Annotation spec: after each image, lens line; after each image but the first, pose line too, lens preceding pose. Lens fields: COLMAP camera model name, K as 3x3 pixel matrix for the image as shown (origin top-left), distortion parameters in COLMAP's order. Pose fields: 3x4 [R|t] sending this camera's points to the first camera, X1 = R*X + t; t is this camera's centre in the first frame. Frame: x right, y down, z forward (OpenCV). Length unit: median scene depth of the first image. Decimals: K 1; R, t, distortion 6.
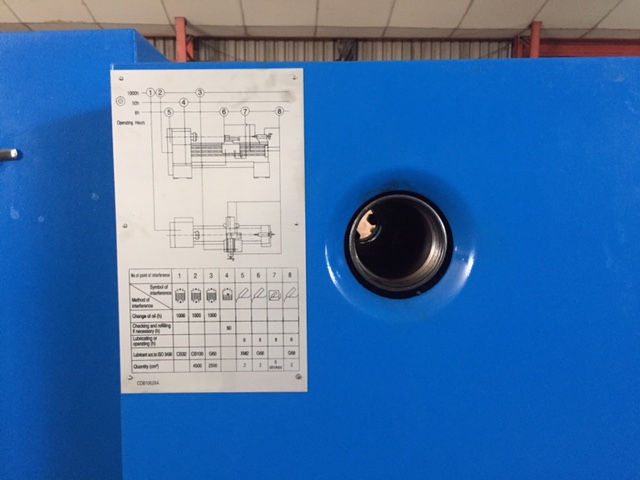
lens RADIAL K [[547.1, 0, 320.0], [0, 547.1, 240.0], [0, 0, 1]] dist [0.048656, -0.007625]
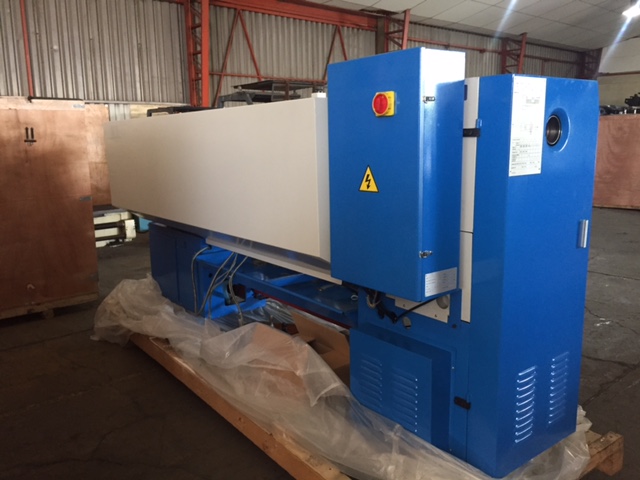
lens RADIAL K [[547.1, 0, 320.0], [0, 547.1, 240.0], [0, 0, 1]] dist [0.048656, -0.007625]
pose [[0.793461, -0.107953, 0.598970, -3.317701], [0.009908, 0.986304, 0.164637, 0.101629], [-0.608540, -0.124698, 0.783664, -0.970980]]
